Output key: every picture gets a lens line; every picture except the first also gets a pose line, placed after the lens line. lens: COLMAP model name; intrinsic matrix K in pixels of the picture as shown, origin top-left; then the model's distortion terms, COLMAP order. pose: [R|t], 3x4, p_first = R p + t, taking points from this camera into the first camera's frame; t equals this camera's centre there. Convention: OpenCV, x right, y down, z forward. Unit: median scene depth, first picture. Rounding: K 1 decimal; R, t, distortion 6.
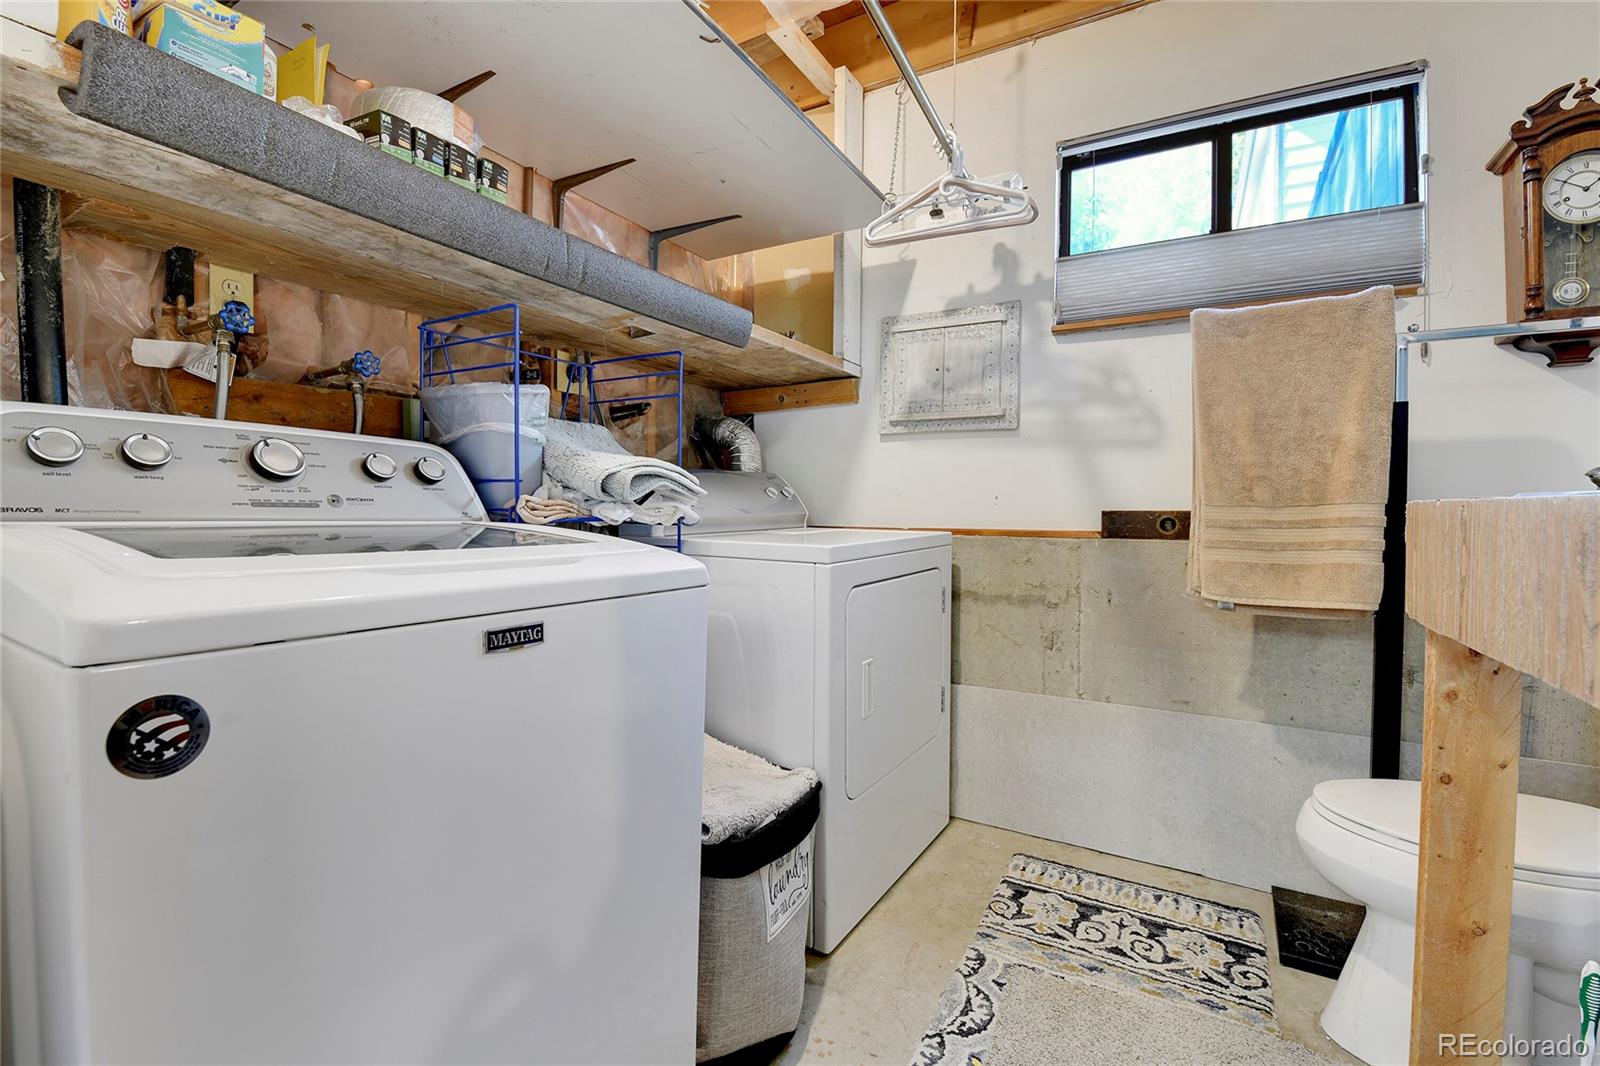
lens RADIAL K [[696.5, 0, 803.3], [0, 696.5, 522.5], [0, 0, 1]] dist [-0.002920, -0.008717]
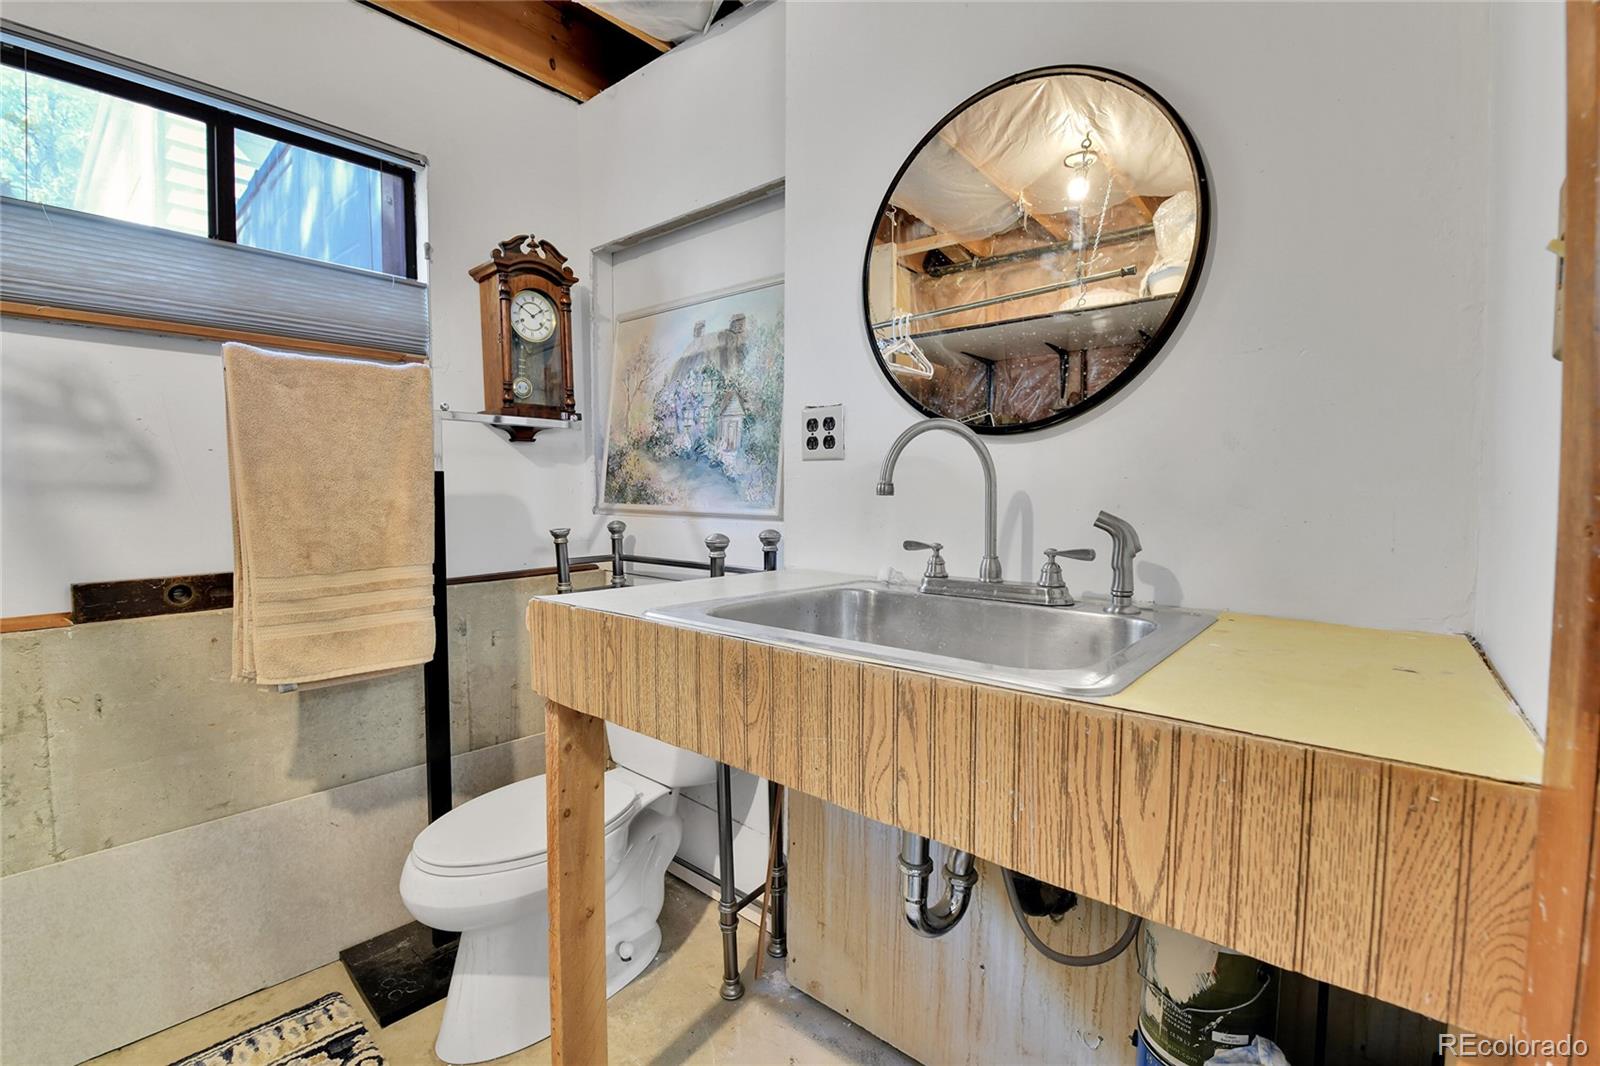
lens RADIAL K [[696.5, 0, 803.3], [0, 696.5, 522.5], [0, 0, 1]] dist [-0.002920, -0.008717]
pose [[0.198133, -0.053272, 0.978726, -0.121950], [0.017935, 0.998552, 0.050720, -0.126423], [-0.980011, 0.007504, 0.198801, 0.173773]]
